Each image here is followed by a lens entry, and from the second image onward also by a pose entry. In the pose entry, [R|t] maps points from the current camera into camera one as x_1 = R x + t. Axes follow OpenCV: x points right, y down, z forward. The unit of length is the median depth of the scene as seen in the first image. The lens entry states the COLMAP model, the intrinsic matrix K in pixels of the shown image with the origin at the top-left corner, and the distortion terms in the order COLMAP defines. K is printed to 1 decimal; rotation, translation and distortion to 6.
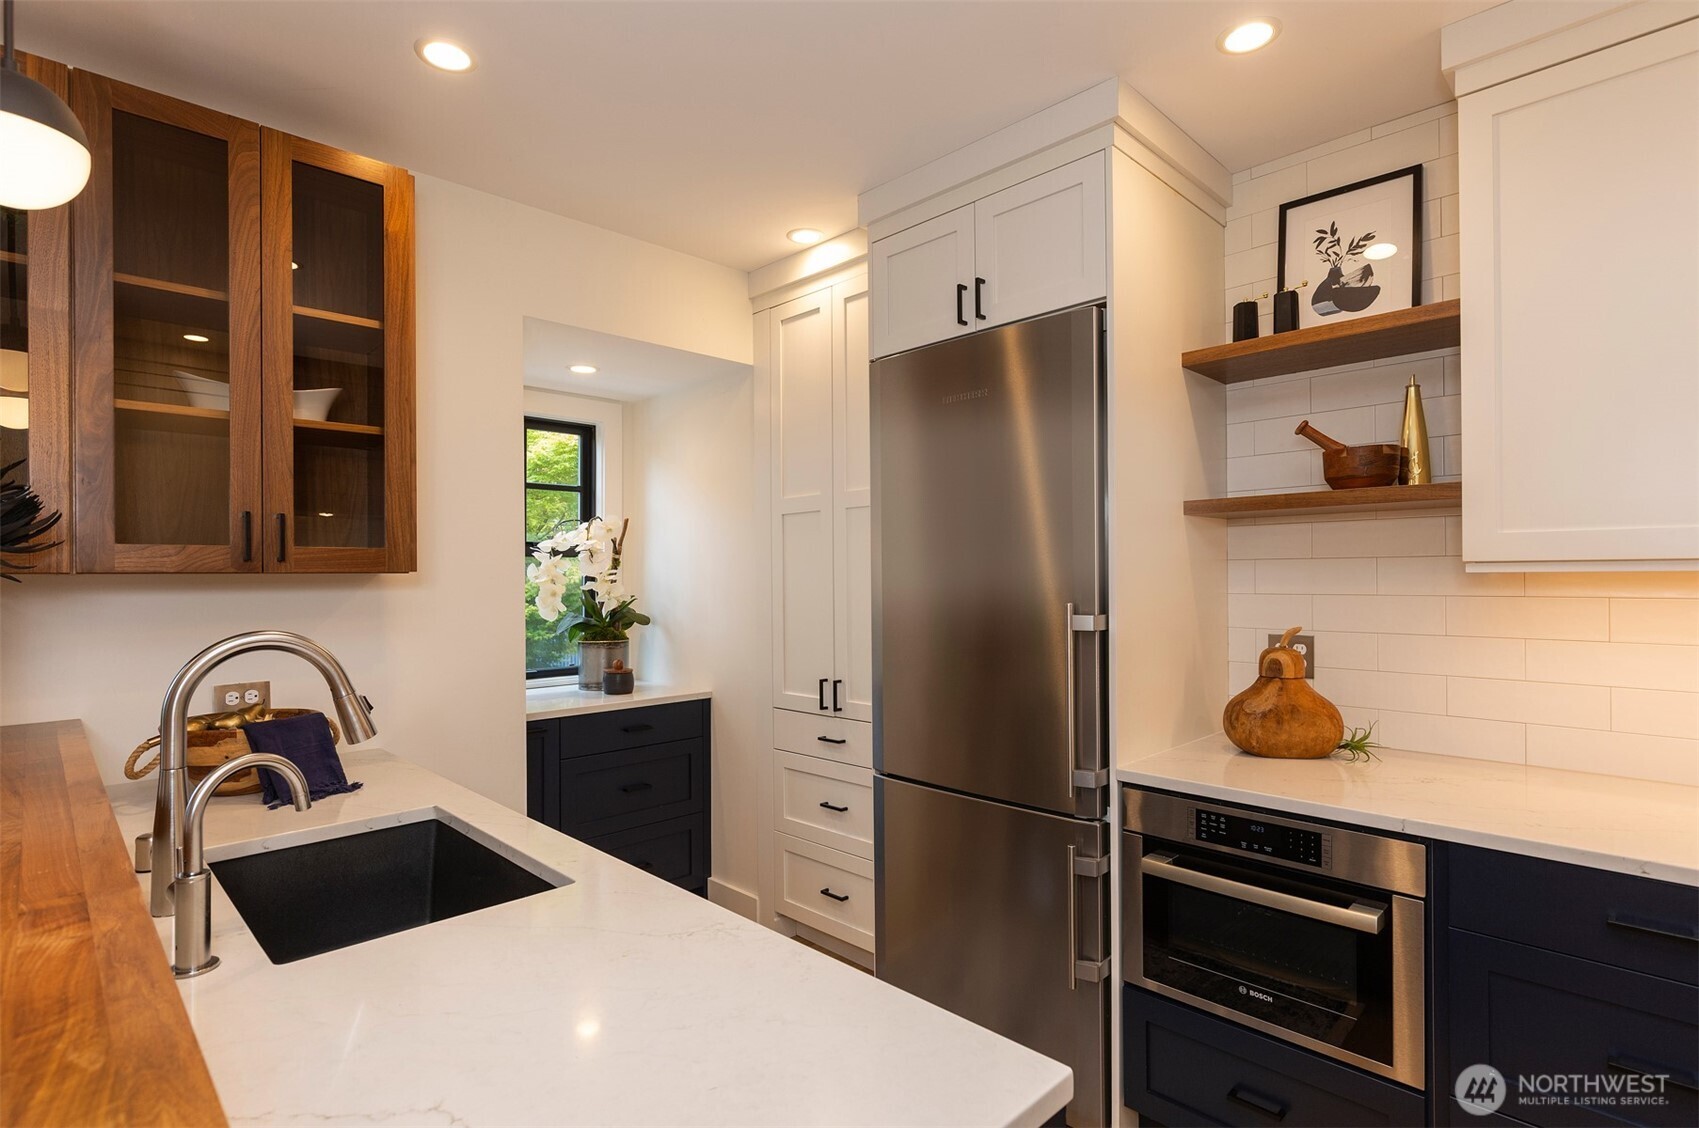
lens RADIAL K [[822.8, 0, 849.6], [0, 822.8, 571.1], [0, 0, 1]] dist [-0.011081, -0.000481]
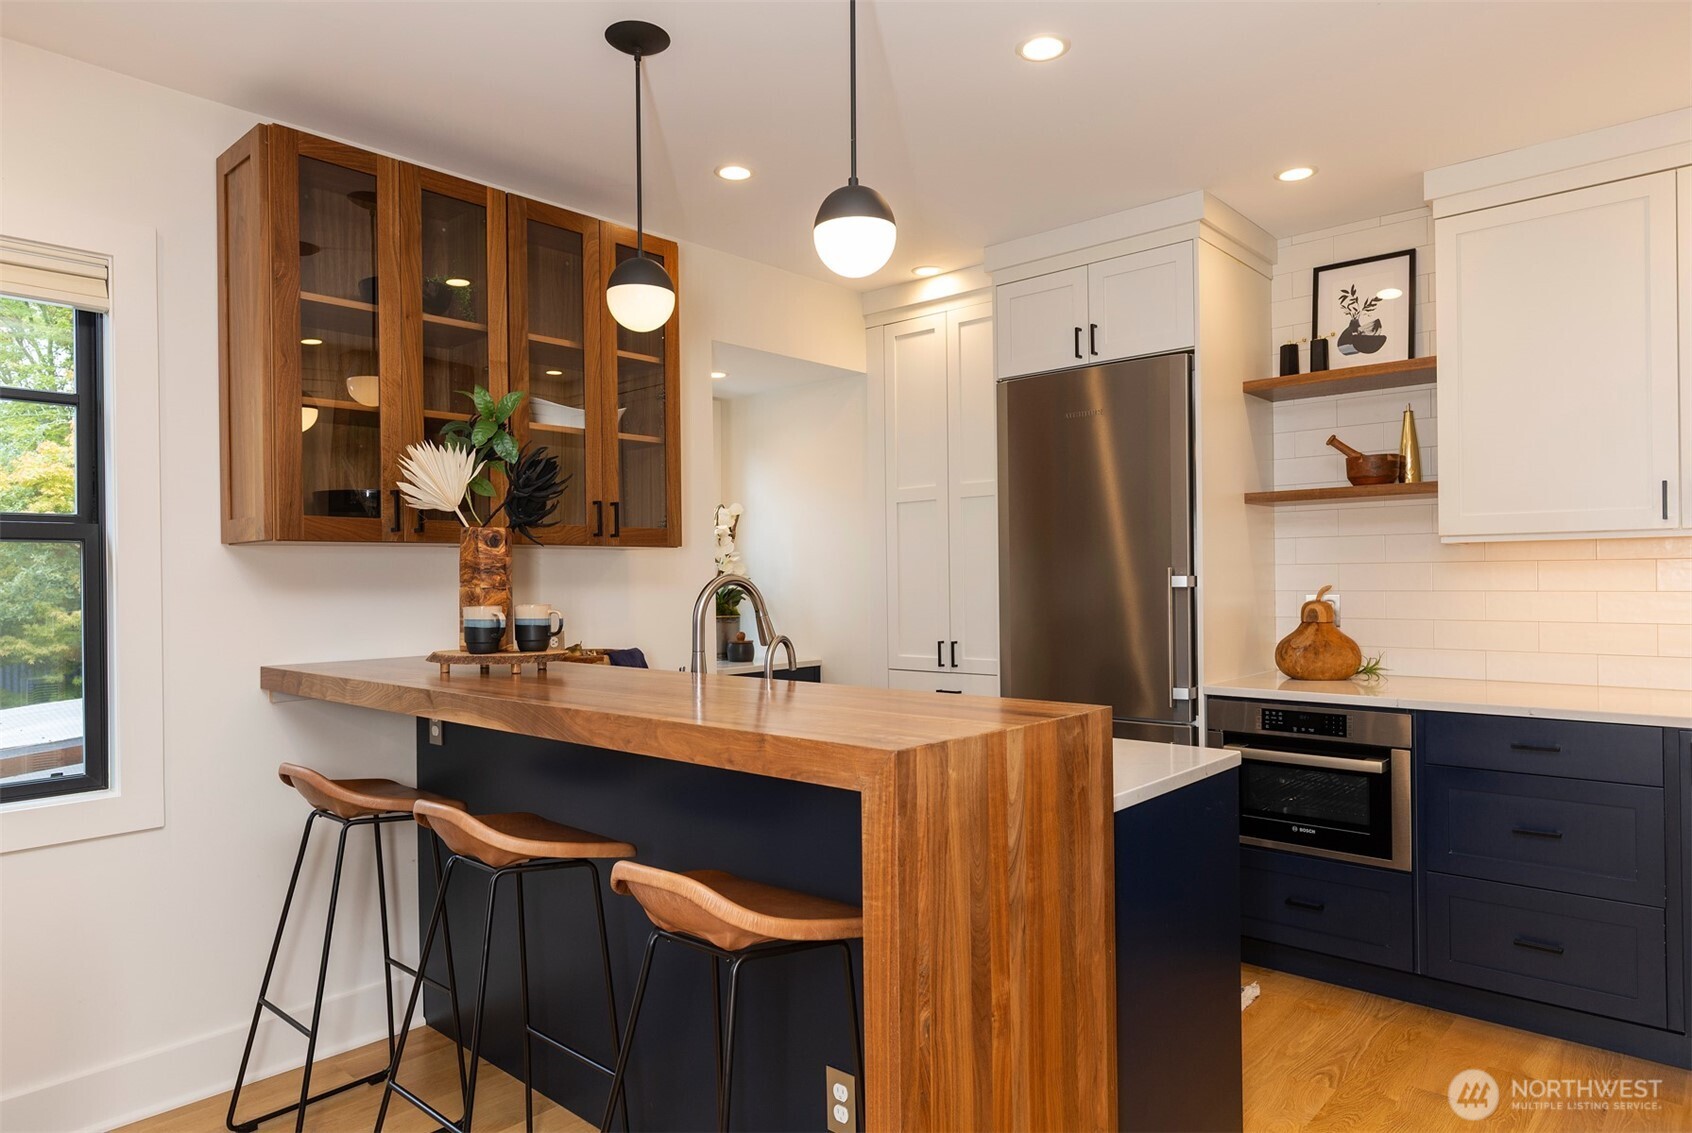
lens RADIAL K [[1031.3, 0, 828.2], [0, 1031.3, 571.9], [0, 0, 1]] dist [-0.013838, 0.000589]
pose [[0.998359, -0.003234, 0.057165, -0.384524], [0.003332, 0.999993, -0.001625, 0.045051], [-0.057160, 0.001813, 0.998363, -0.663240]]
